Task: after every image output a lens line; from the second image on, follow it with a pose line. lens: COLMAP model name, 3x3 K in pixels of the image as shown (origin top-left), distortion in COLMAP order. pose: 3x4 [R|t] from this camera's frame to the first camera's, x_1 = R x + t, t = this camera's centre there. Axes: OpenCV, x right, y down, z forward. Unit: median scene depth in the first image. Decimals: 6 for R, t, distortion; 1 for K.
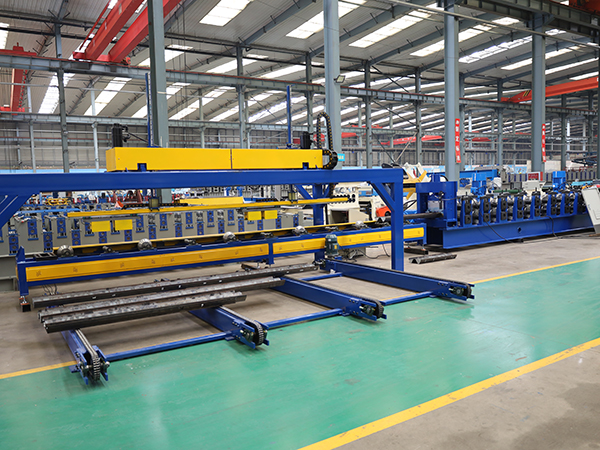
lens RADIAL K [[447.0, 0, 300.0], [0, 447.0, 225.0], [0, 0, 1]] dist [-0.006476, -0.003763]
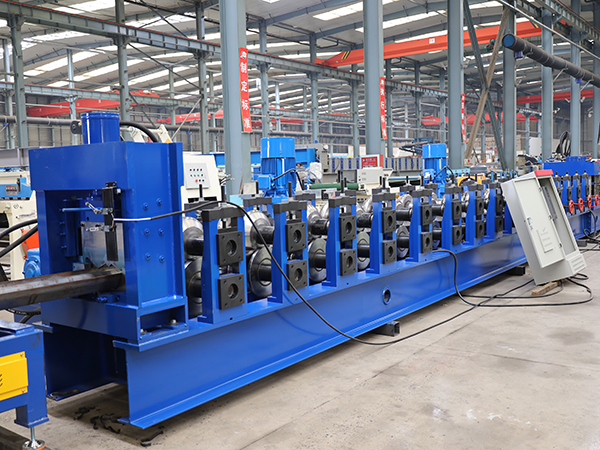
lens RADIAL K [[592.4, 0, 300.0], [0, 592.4, 225.0], [0, 0, 1]] dist [0.010098, 0.004702]
pose [[0.923123, -0.023376, 0.383794, 0.057719], [0.027597, 0.999604, -0.005493, -0.009895], [-0.383514, 0.015662, 0.923402, 0.136353]]
